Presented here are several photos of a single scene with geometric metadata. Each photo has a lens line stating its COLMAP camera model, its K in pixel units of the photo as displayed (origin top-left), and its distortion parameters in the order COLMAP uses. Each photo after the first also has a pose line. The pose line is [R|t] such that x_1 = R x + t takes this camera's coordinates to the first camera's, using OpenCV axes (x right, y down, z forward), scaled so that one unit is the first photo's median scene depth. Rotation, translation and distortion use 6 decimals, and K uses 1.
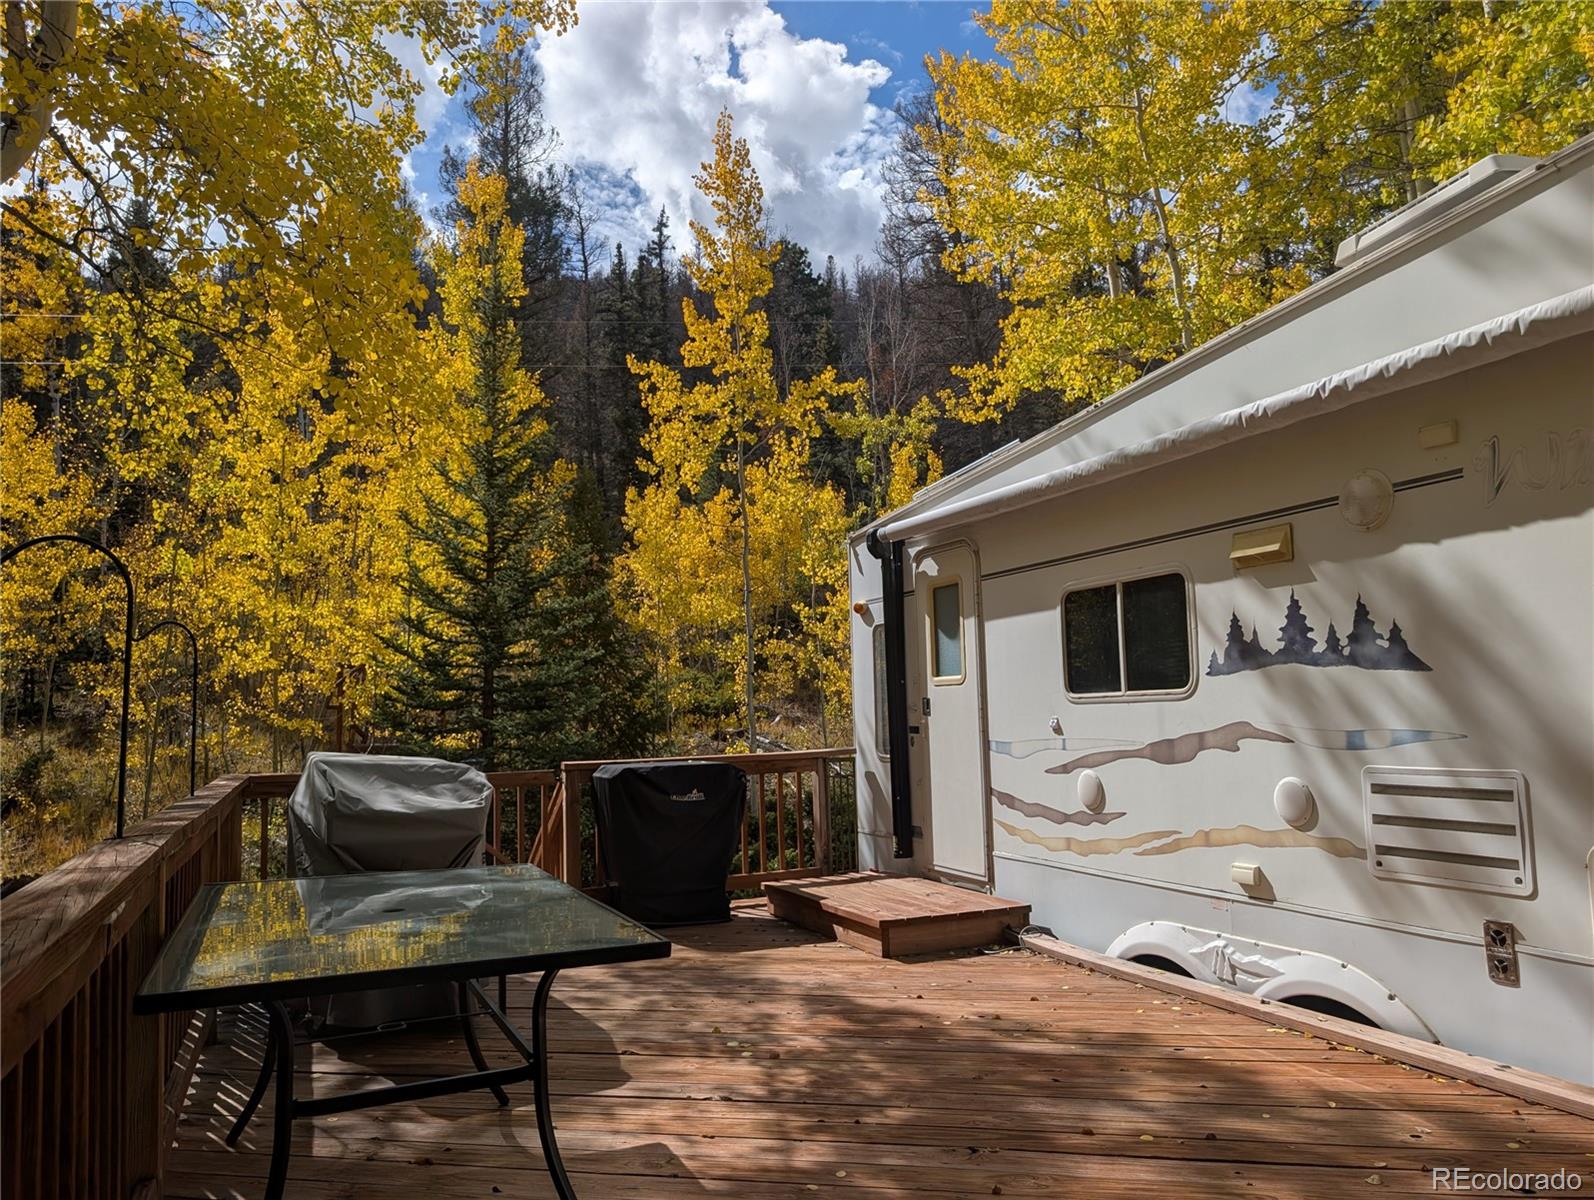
lens RADIAL K [[1124.6, 0, 757.4], [0, 1124.6, 606.3], [0, 0, 1]] dist [0.018306, -0.002634]
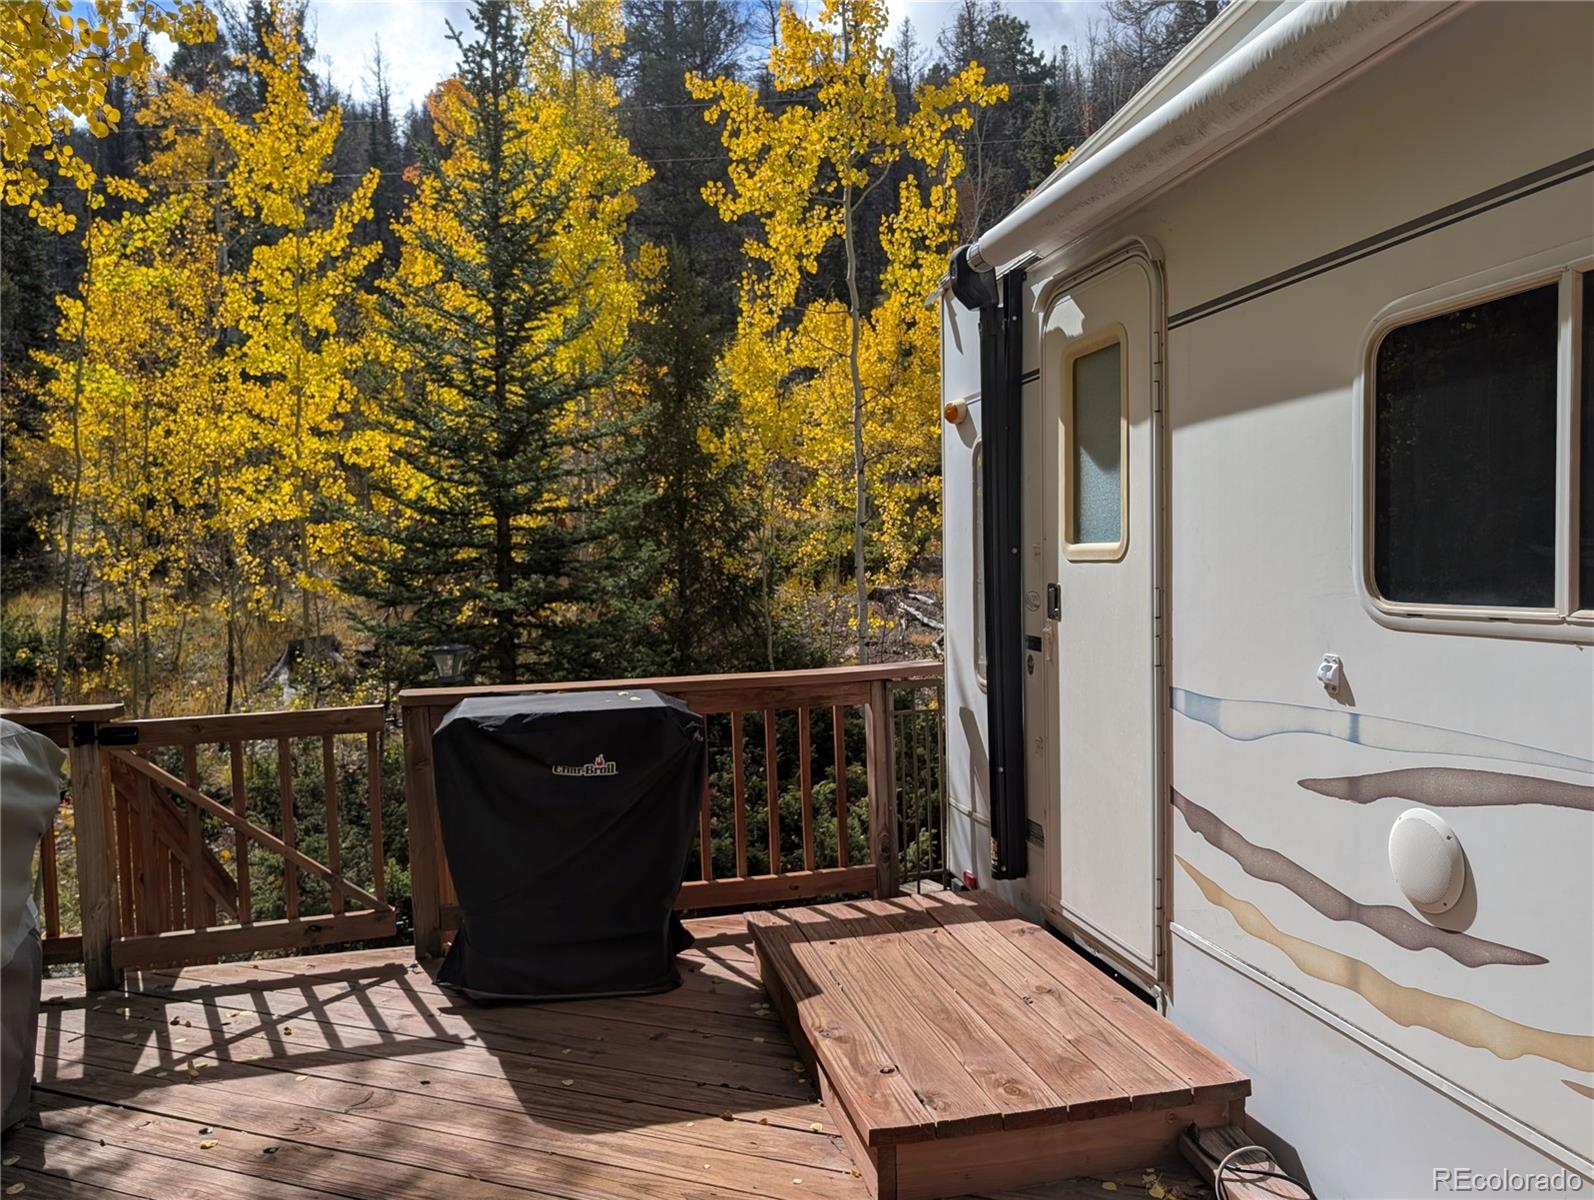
lens RADIAL K [[1102.2, 0, 798.8], [0, 1102.2, 609.4], [0, 0, 1]] dist [0.001058, -0.000419]
pose [[0.985533, 0.009889, -0.169193, 0.163588], [0.015363, 0.988974, 0.147292, 0.024556], [0.168784, -0.147760, 0.974515, 0.673470]]
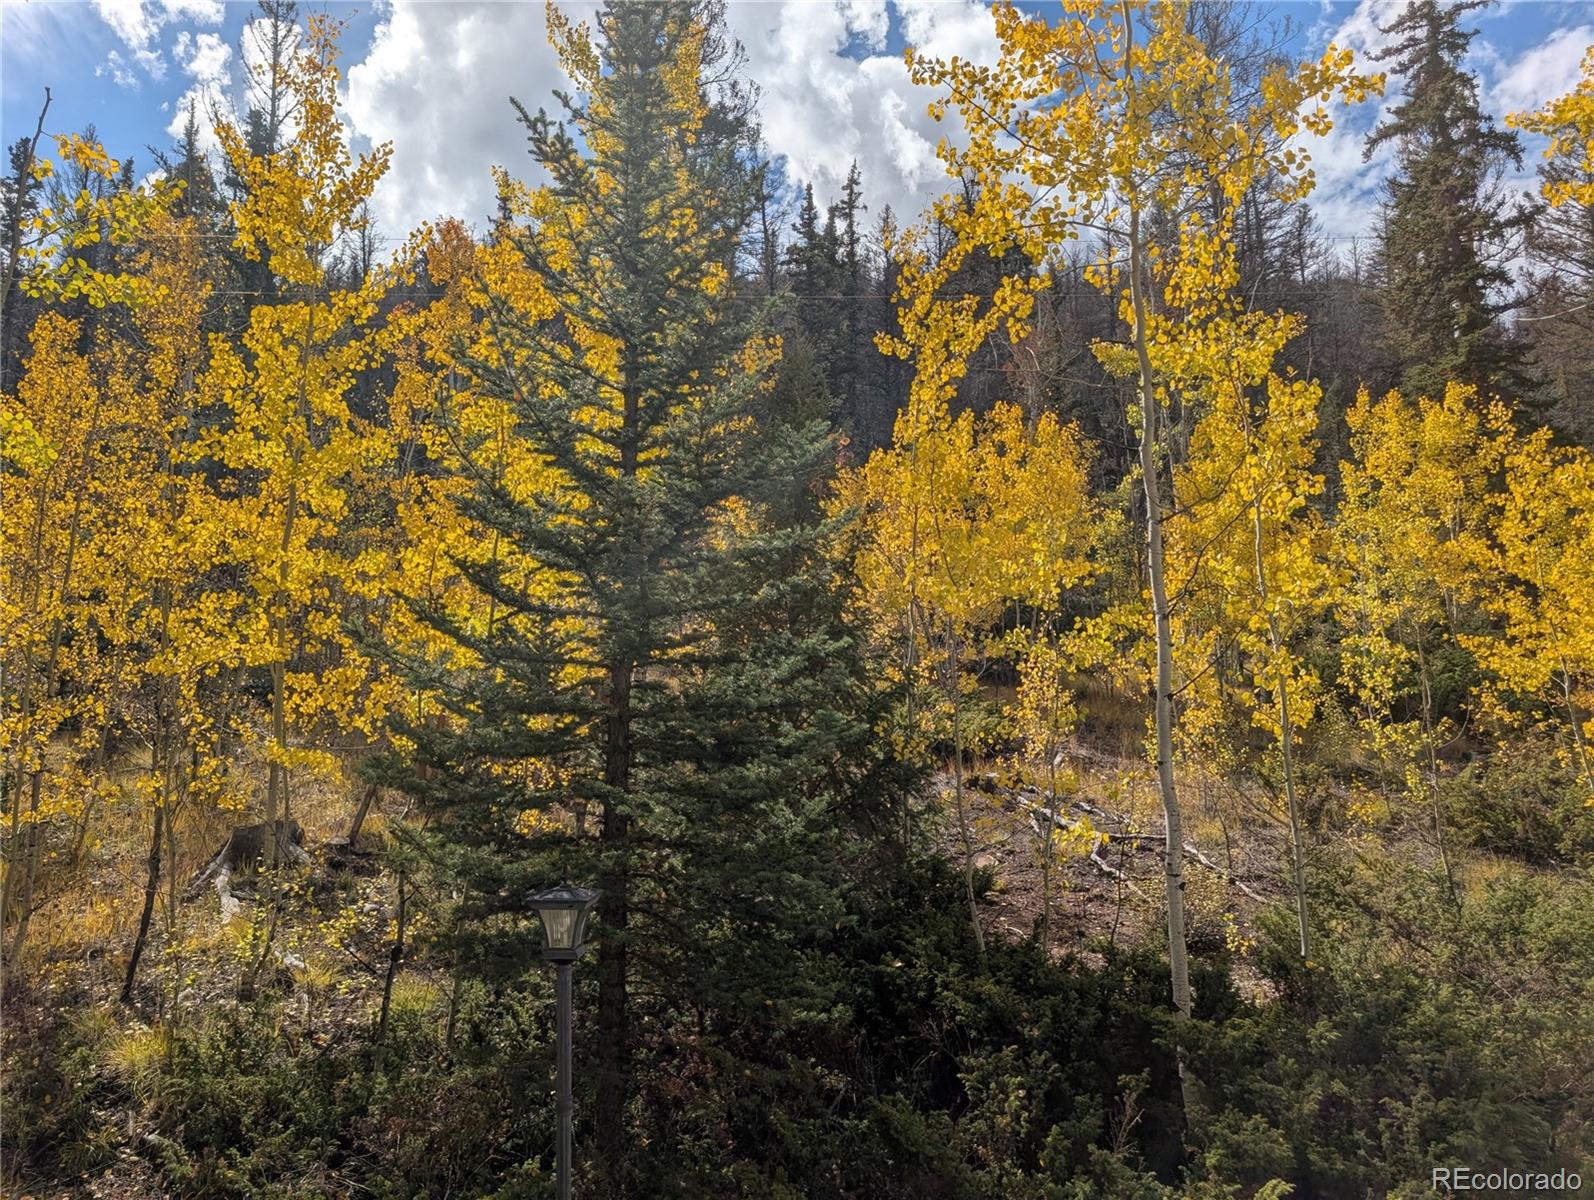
lens RADIAL K [[1068.4, 0, 797.0], [0, 1068.4, 600.0], [0, 0, 1]] dist [-0.003690, -0.005464]
pose [[0.994204, 0.017330, -0.106105, -0.246128], [-0.019181, 0.999681, -0.016443, 0.068607], [0.105787, 0.018383, 0.994219, 1.177529]]
